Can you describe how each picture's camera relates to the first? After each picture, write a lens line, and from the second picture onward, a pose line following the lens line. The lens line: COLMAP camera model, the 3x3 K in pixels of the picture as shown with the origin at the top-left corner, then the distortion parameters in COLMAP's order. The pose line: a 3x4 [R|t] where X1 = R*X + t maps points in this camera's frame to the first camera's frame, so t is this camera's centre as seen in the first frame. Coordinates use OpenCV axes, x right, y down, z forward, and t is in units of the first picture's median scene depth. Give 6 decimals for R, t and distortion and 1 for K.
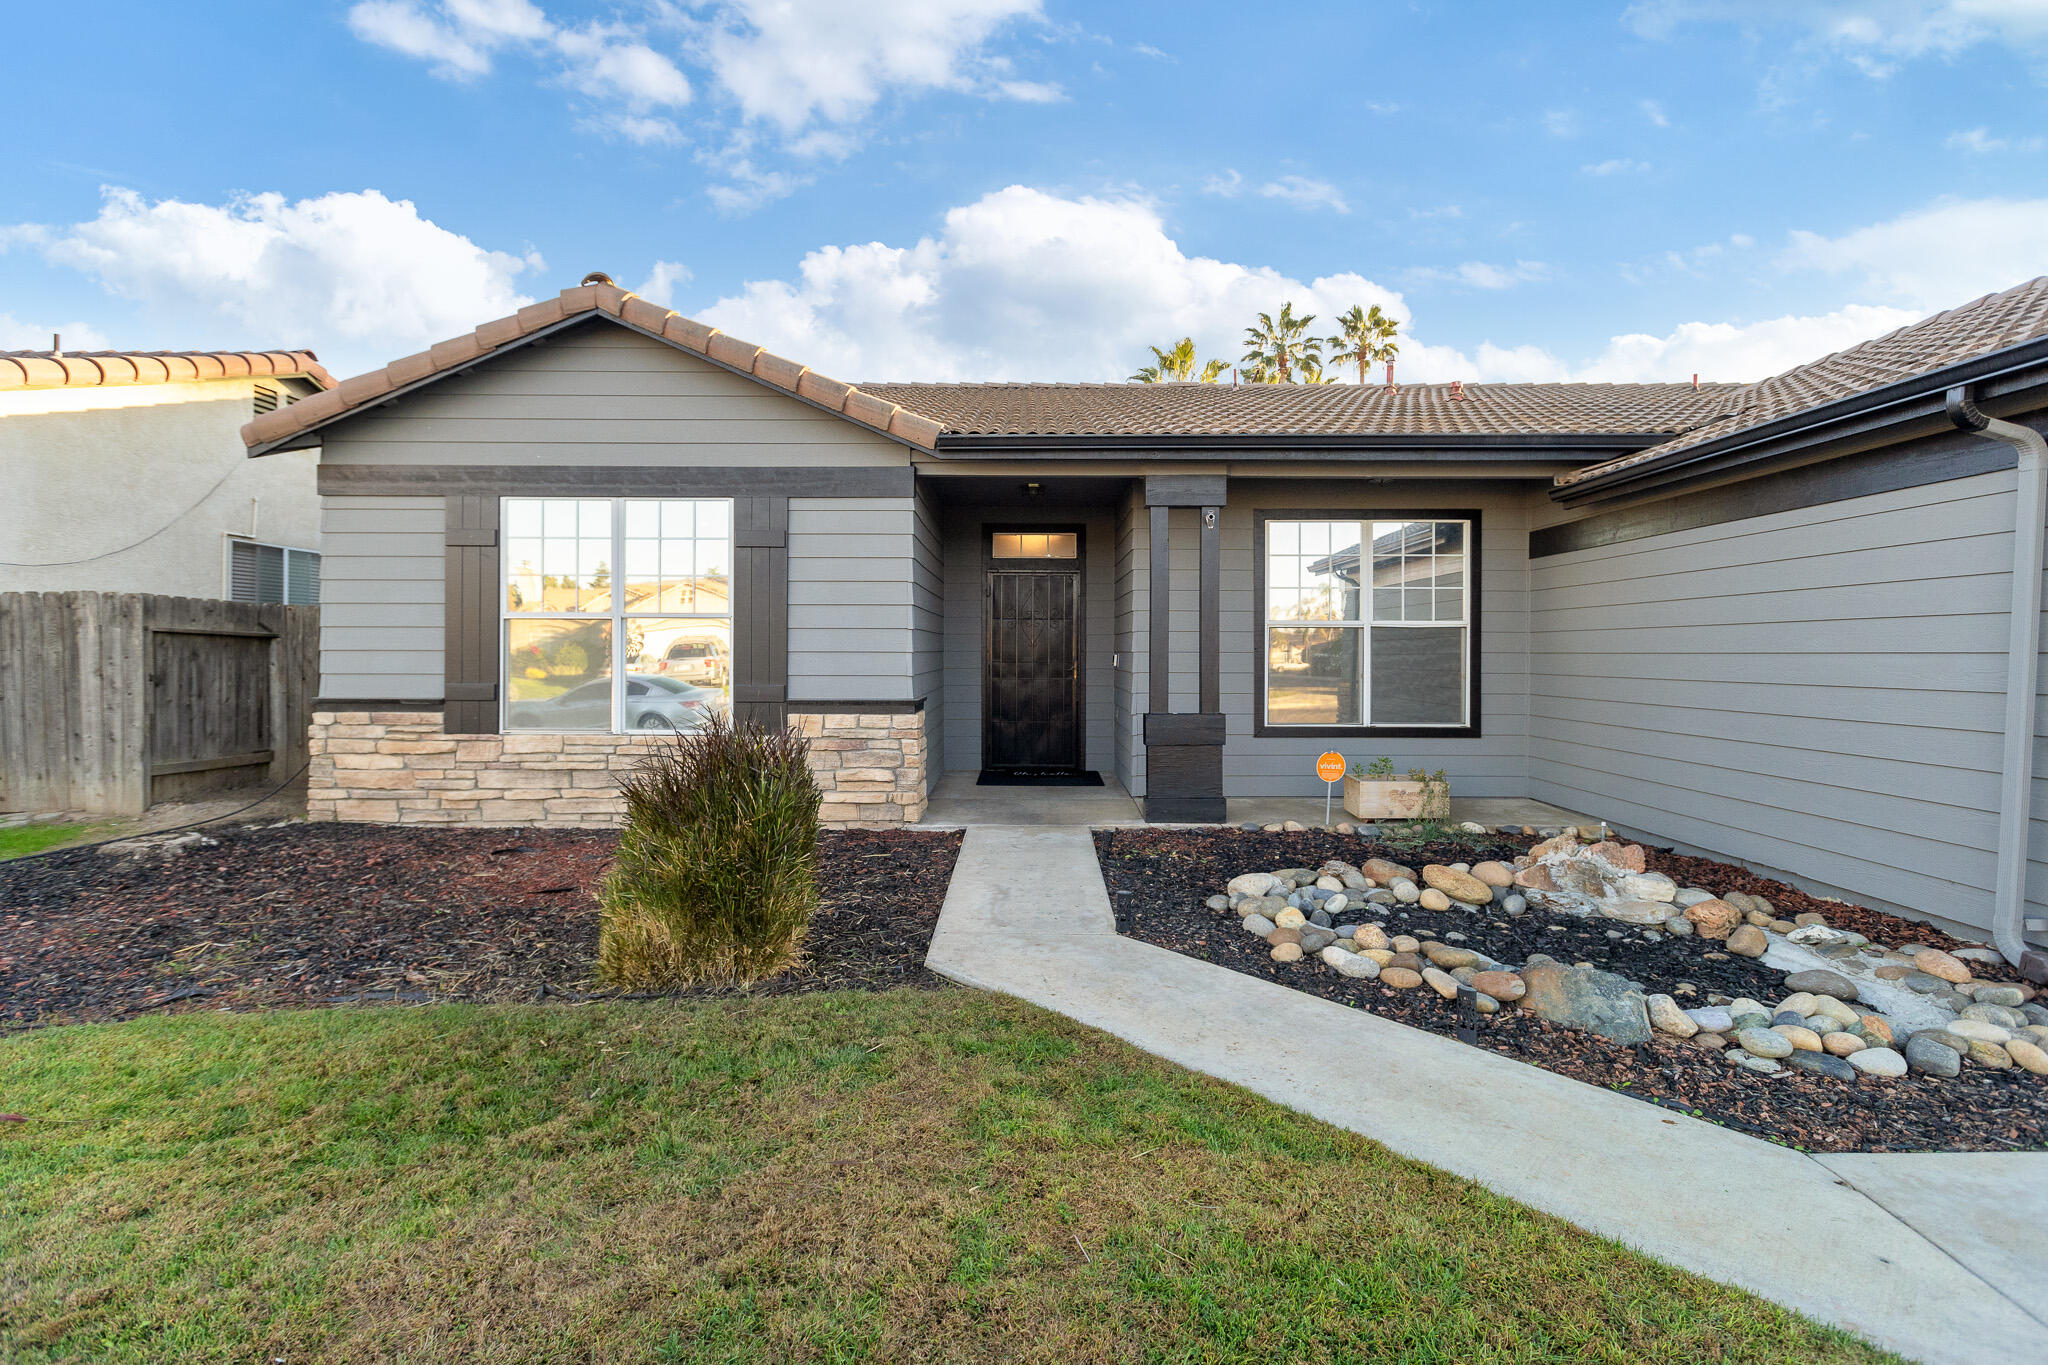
lens RADIAL K [[932.6, 0, 1028.1], [0, 932.6, 659.5], [0, 0, 1]] dist [0.001323, -0.000302]
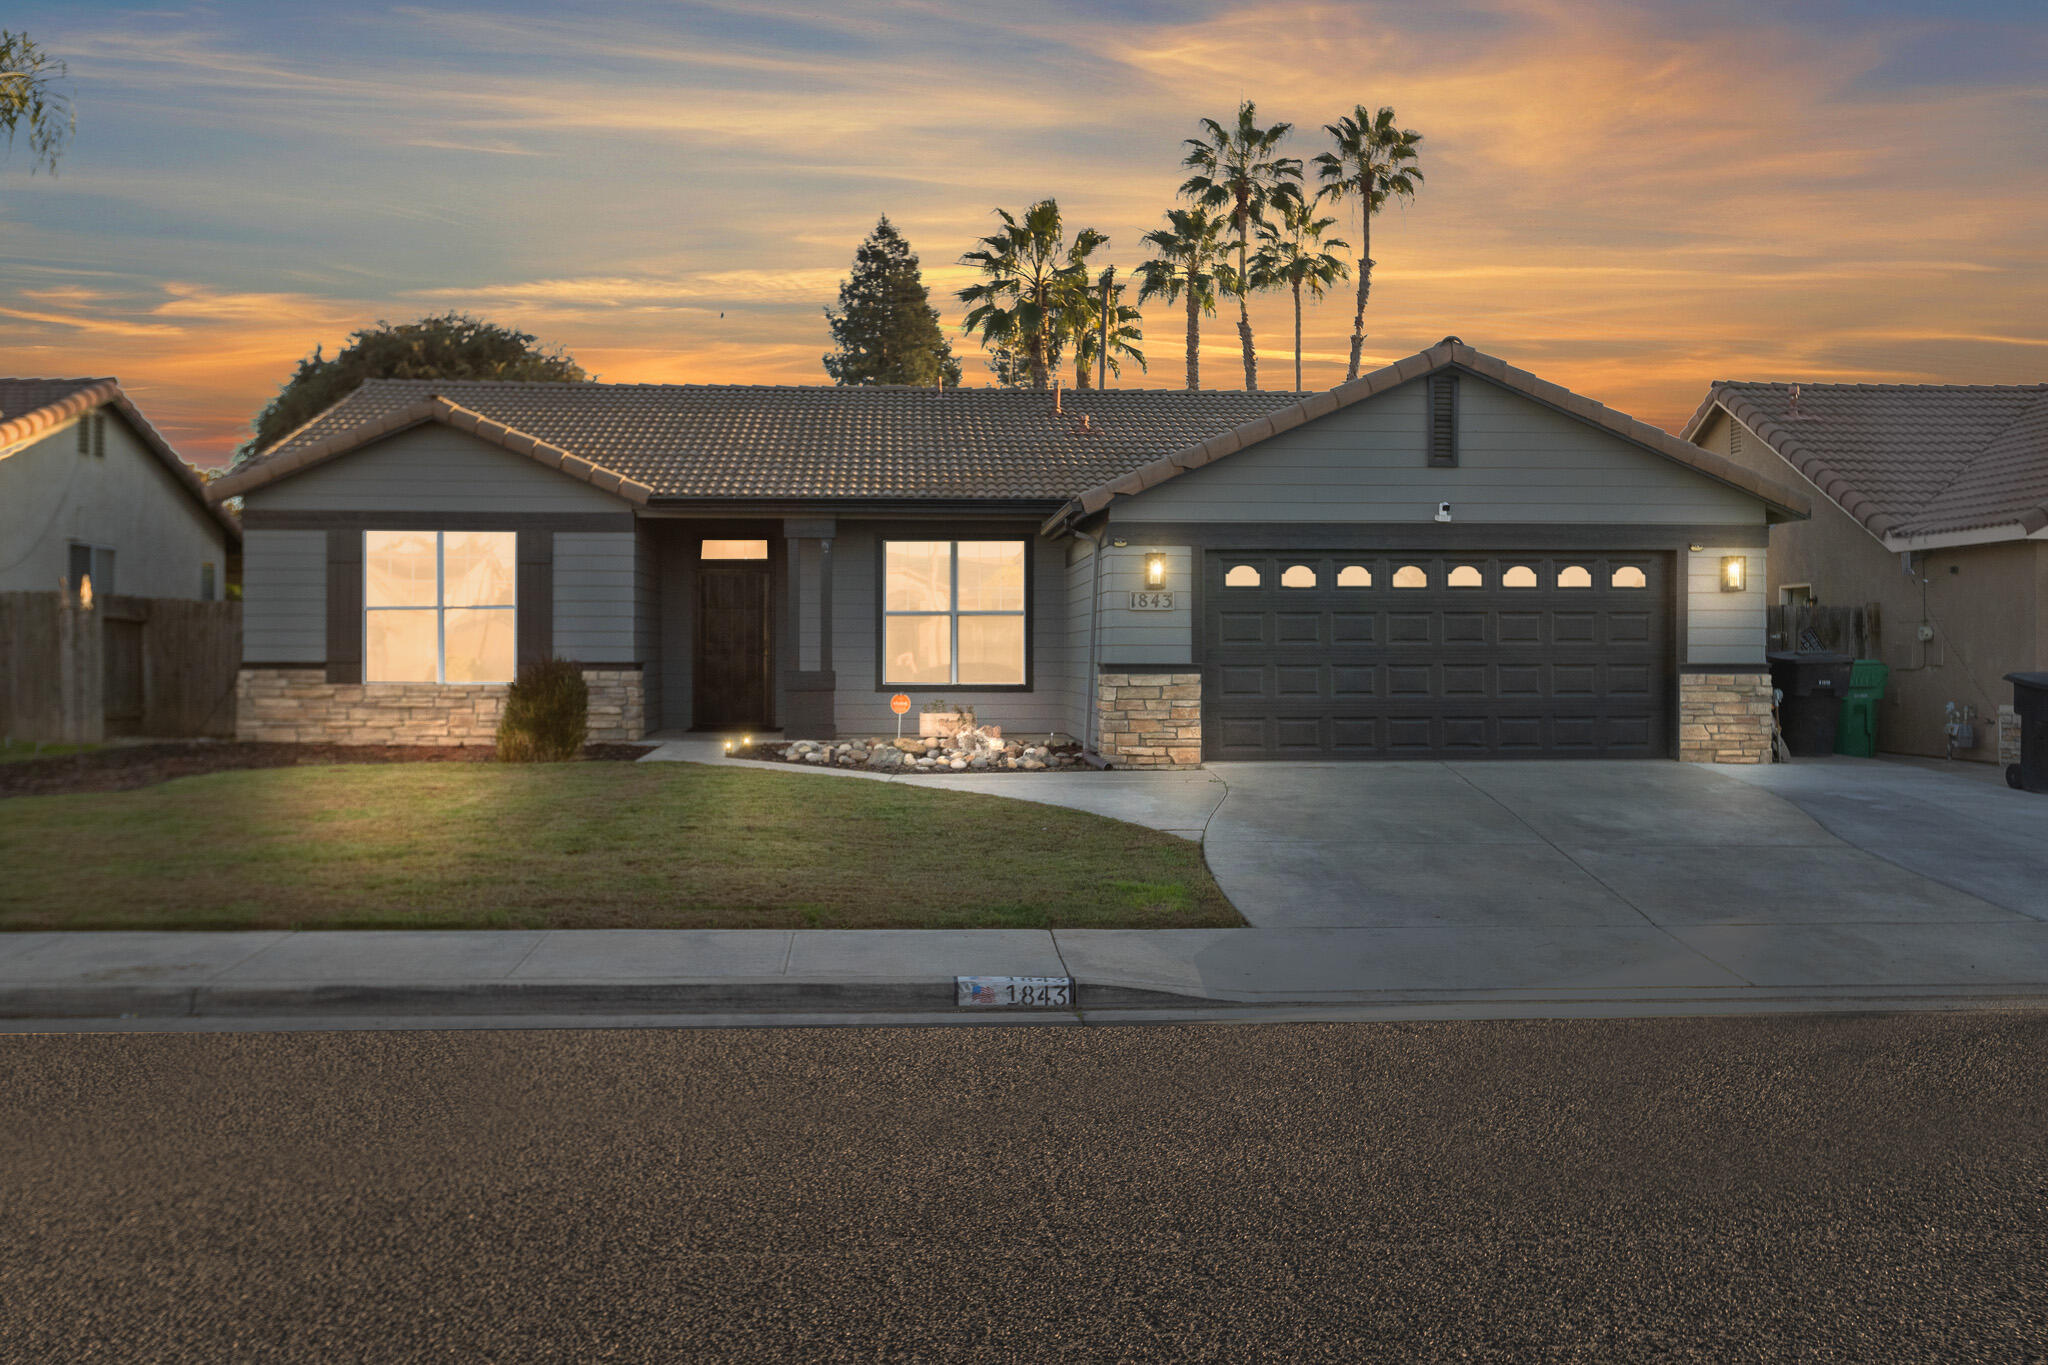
lens RADIAL K [[1818.3, 0, 1025.2], [0, 1818.3, 676.5], [0, 0, 1]] dist [-0.014256, -0.003208]
pose [[0.997320, -0.002414, 0.073125, 0.303516], [0.002224, 0.999994, 0.002681, 0.060516], [-0.073131, -0.002511, 0.997319, -2.055847]]
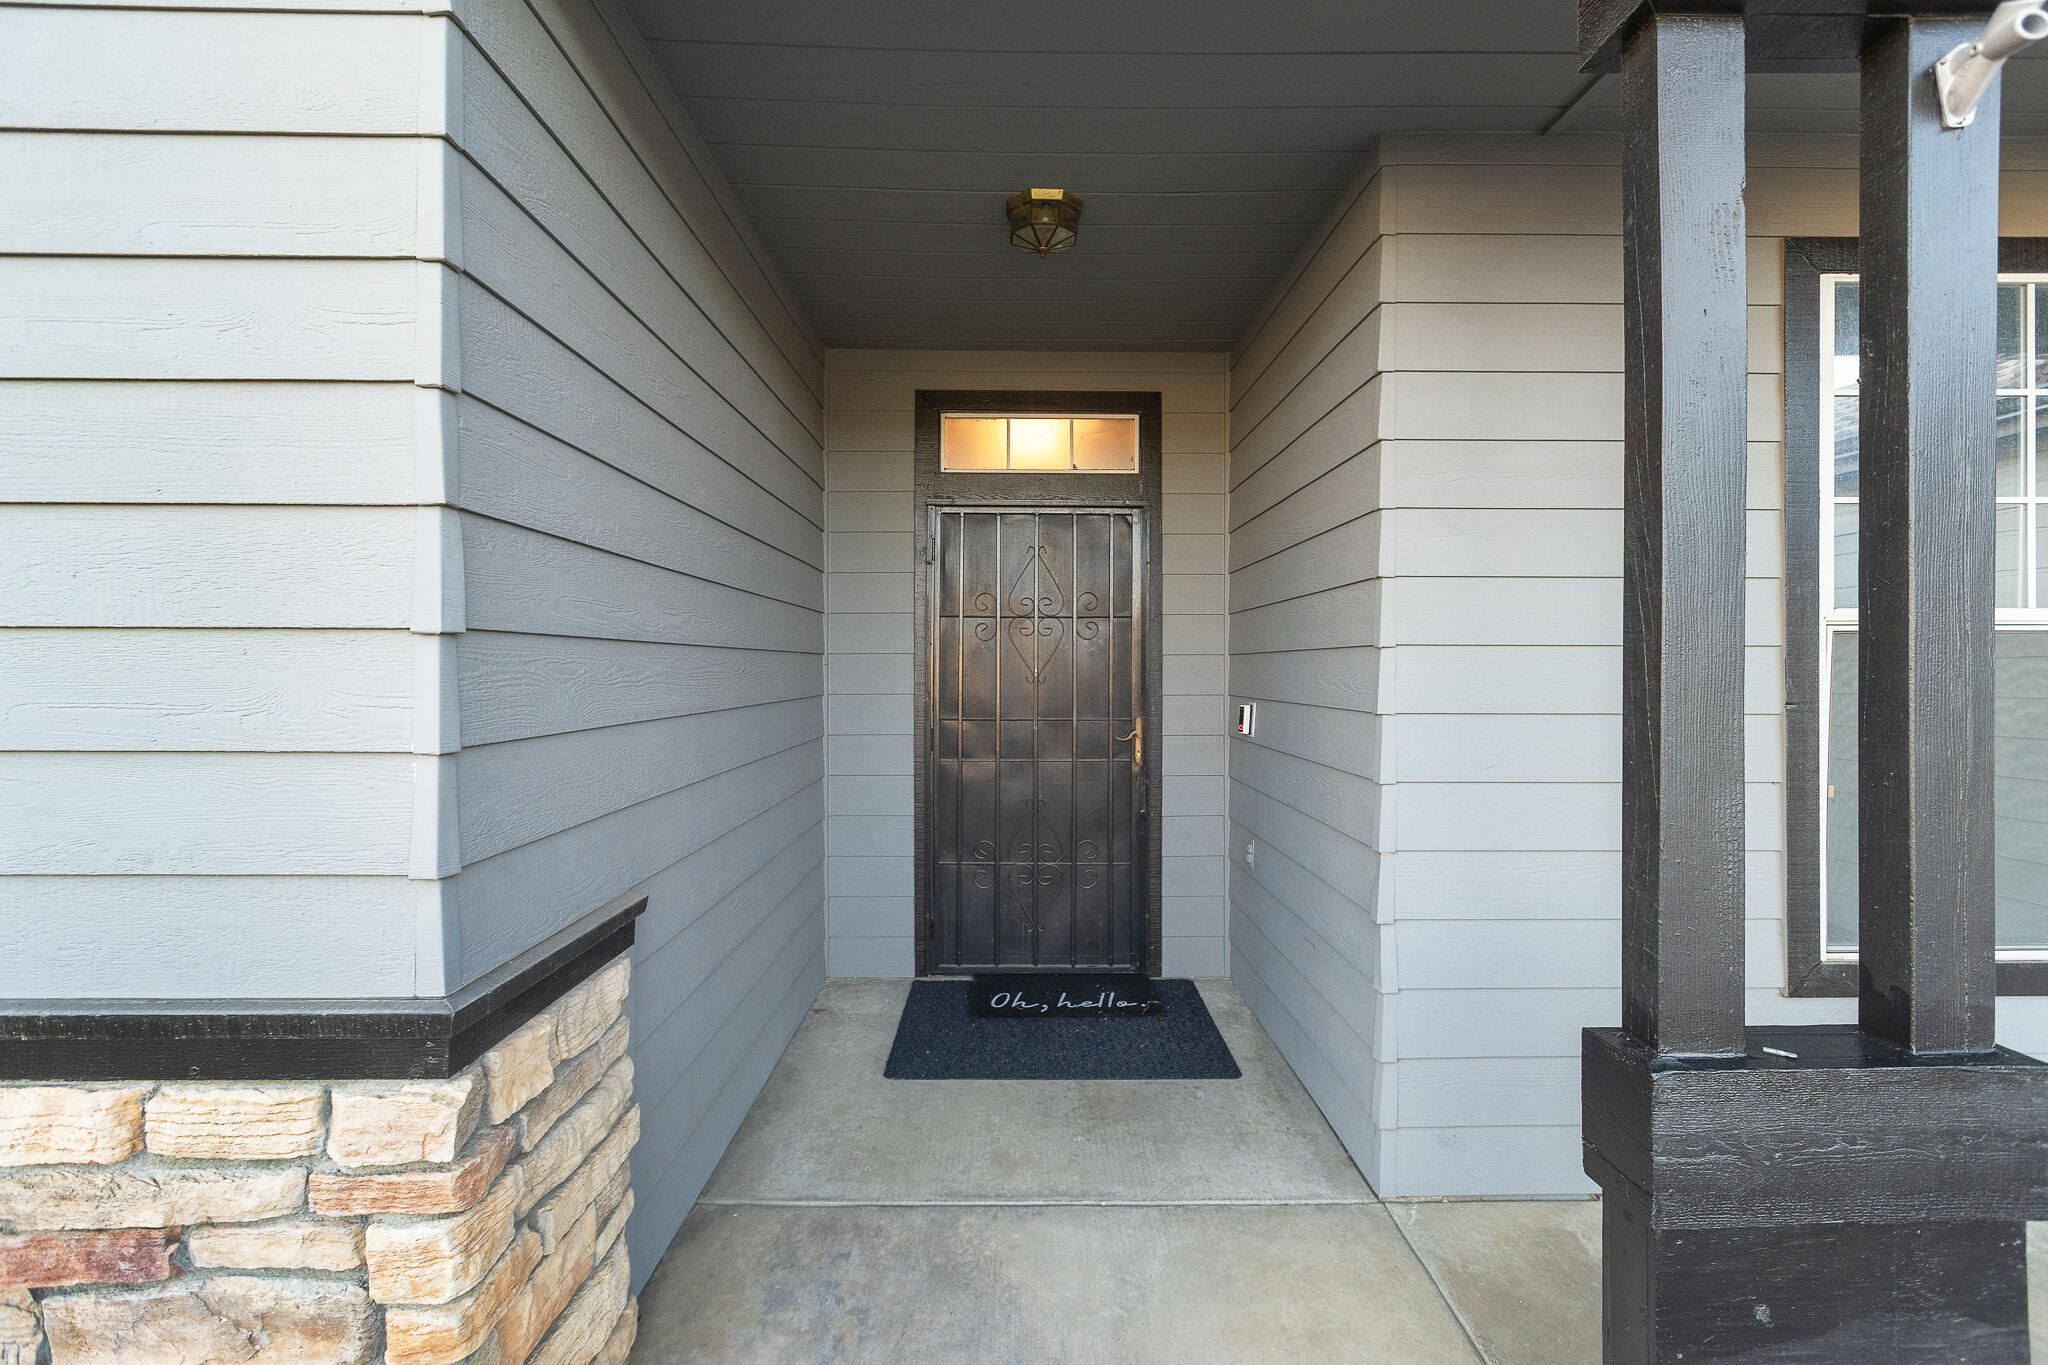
lens RADIAL K [[923.7, 0, 1027.0], [0, 923.7, 665.7], [0, 0, 1]] dist [0.002662, -0.000472]
pose [[0.999883, -0.002755, 0.015030, -0.007259], [0.002965, 0.999897, -0.014012, -0.021935], [-0.014990, 0.014055, 0.999789, 0.805401]]
